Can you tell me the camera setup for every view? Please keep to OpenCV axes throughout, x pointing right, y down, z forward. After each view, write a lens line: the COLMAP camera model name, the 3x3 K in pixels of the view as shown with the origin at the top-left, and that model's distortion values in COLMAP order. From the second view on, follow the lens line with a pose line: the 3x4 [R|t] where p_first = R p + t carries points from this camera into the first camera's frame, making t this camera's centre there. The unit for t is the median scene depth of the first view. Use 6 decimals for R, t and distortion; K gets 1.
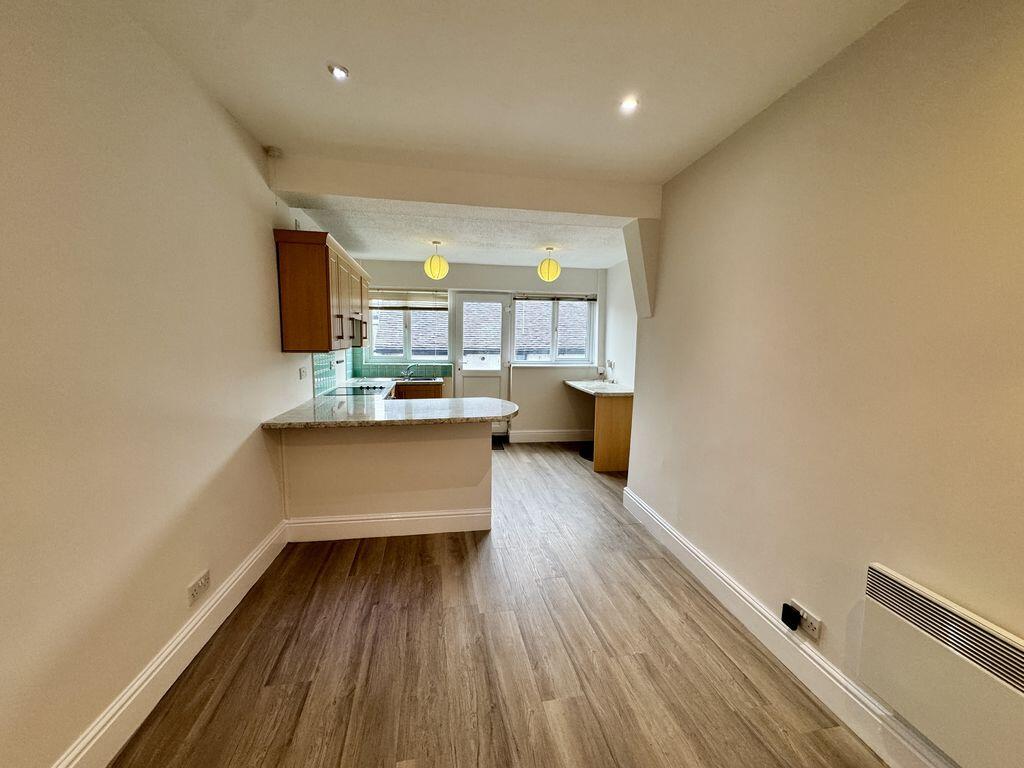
lens RADIAL K [[409.0, 0, 509.3], [0, 409.0, 382.5], [0, 0, 1]] dist [-0.000173, -0.001263]
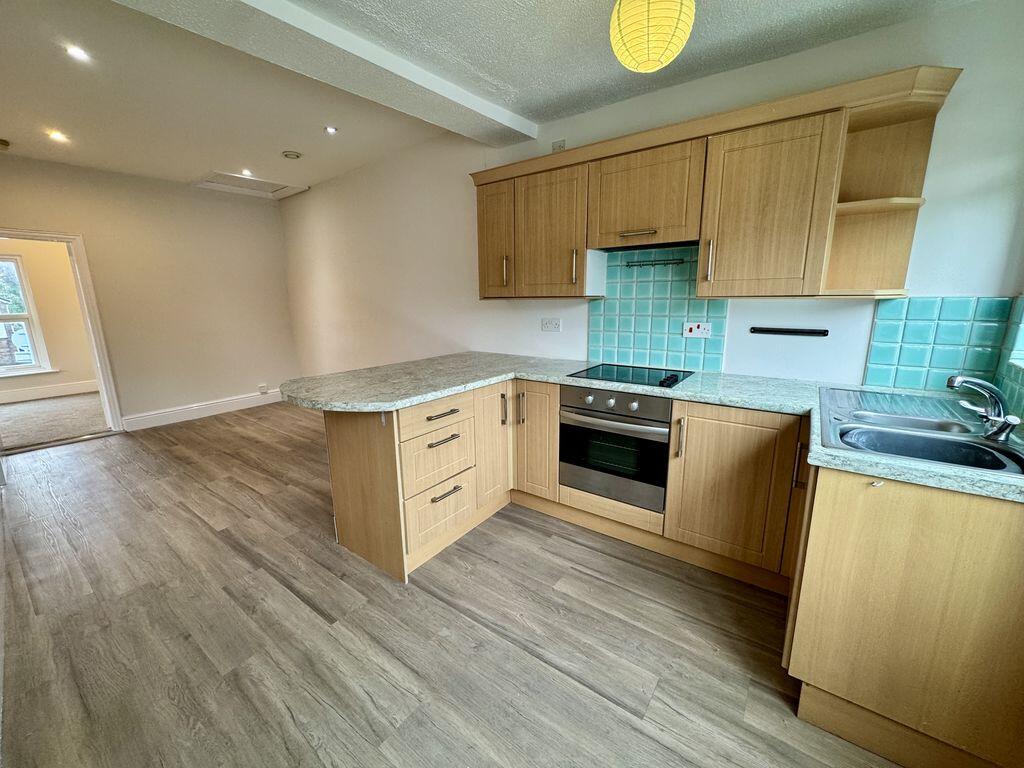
lens RADIAL K [[409.0, 0, 511.3], [0, 409.0, 382.5], [0, 0, 1]] dist [-0.000173, -0.001263]
pose [[-0.739742, 0.131209, -0.659975, 0.129795], [-0.070065, 0.960454, 0.269480, -0.108242], [0.669233, 0.245587, -0.701294, 1.290720]]
